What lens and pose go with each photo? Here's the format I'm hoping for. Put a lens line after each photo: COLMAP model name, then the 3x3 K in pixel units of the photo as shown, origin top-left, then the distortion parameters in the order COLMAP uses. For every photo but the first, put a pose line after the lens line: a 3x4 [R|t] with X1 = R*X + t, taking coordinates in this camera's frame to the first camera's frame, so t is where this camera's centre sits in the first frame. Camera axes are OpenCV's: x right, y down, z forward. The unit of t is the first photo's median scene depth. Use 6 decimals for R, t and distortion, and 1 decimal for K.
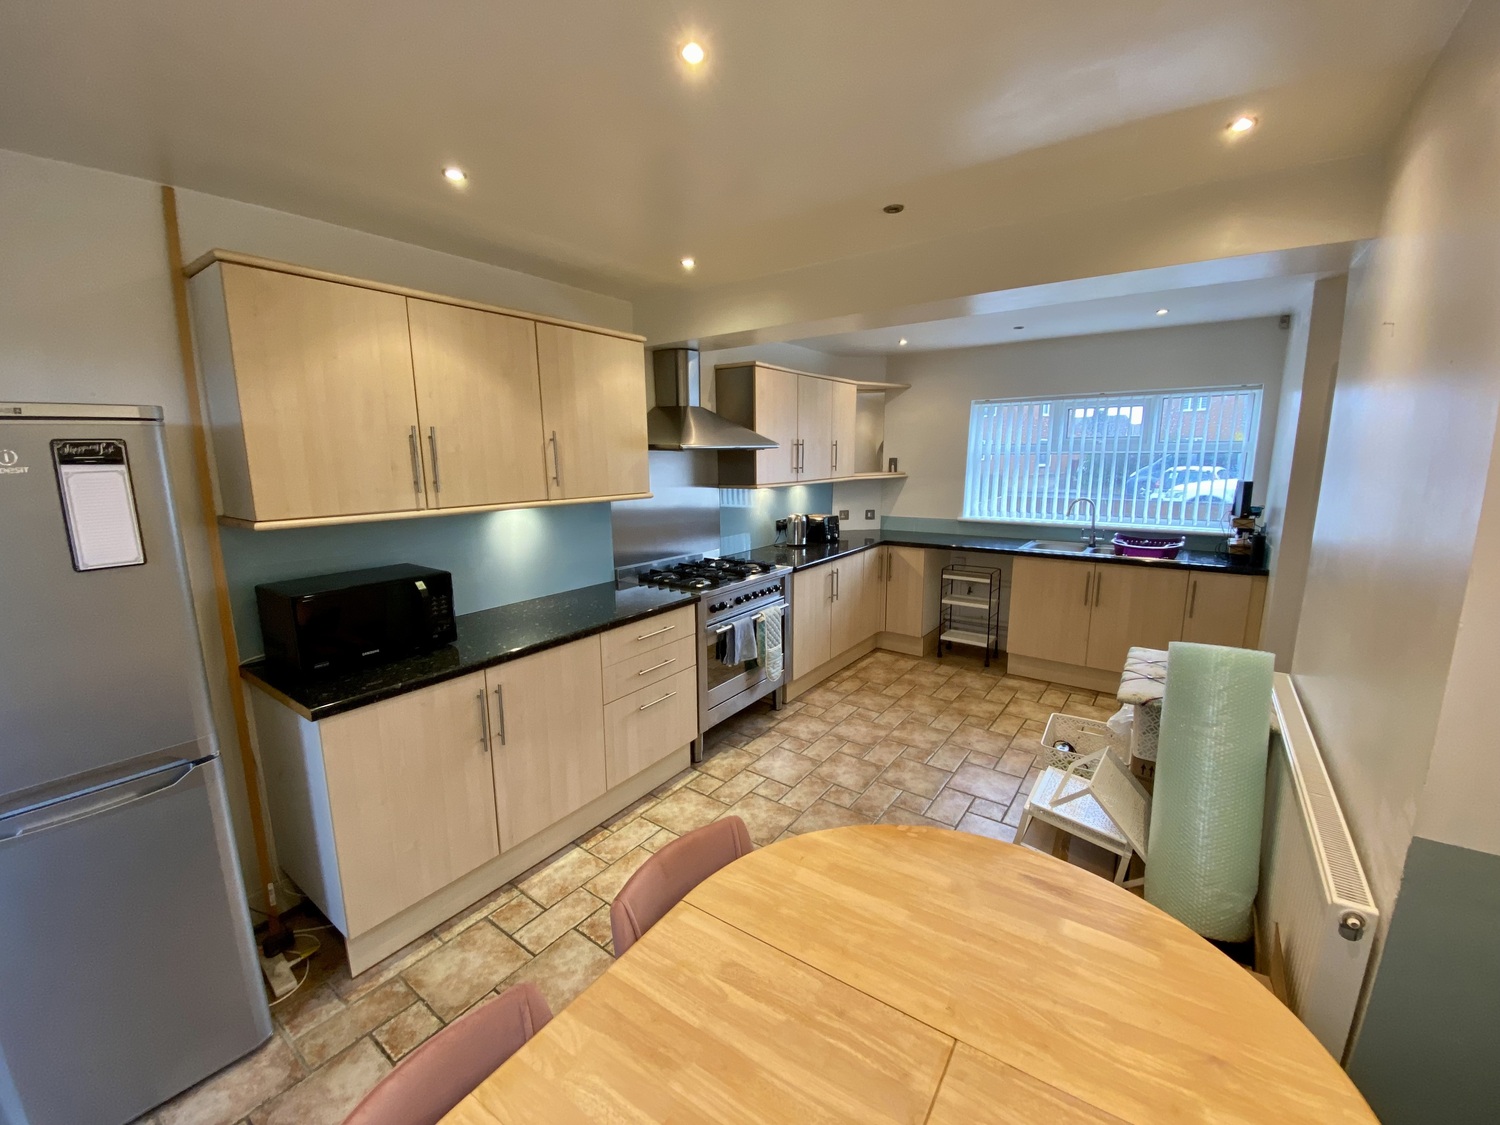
lens RADIAL K [[609.5, 0, 750.0], [0, 609.5, 562.5], [0, 0, 1]] dist [0.048589, -0.045248]
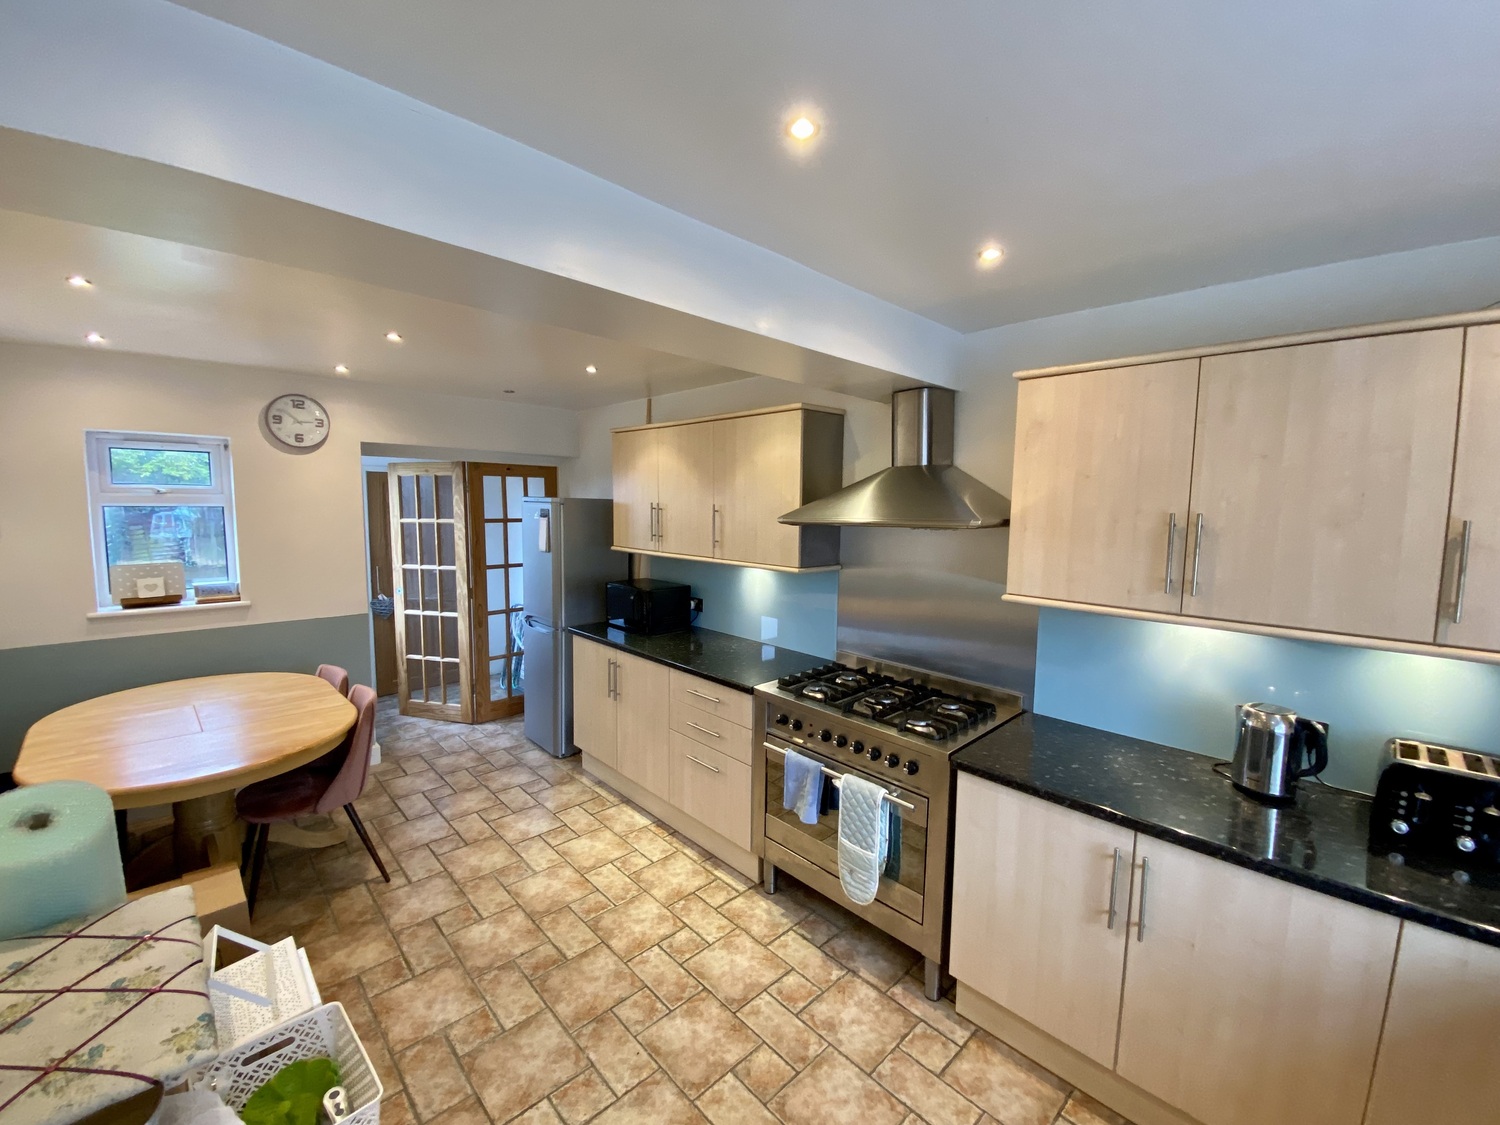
lens RADIAL K [[609.5, 0, 750.0], [0, 609.5, 562.5], [0, 0, 1]] dist [0.048589, -0.045248]
pose [[-0.190778, 0.103843, -0.976125, 0.745409], [-0.182858, 0.973224, 0.139273, -0.241843], [0.964452, 0.205063, -0.166681, 1.098130]]
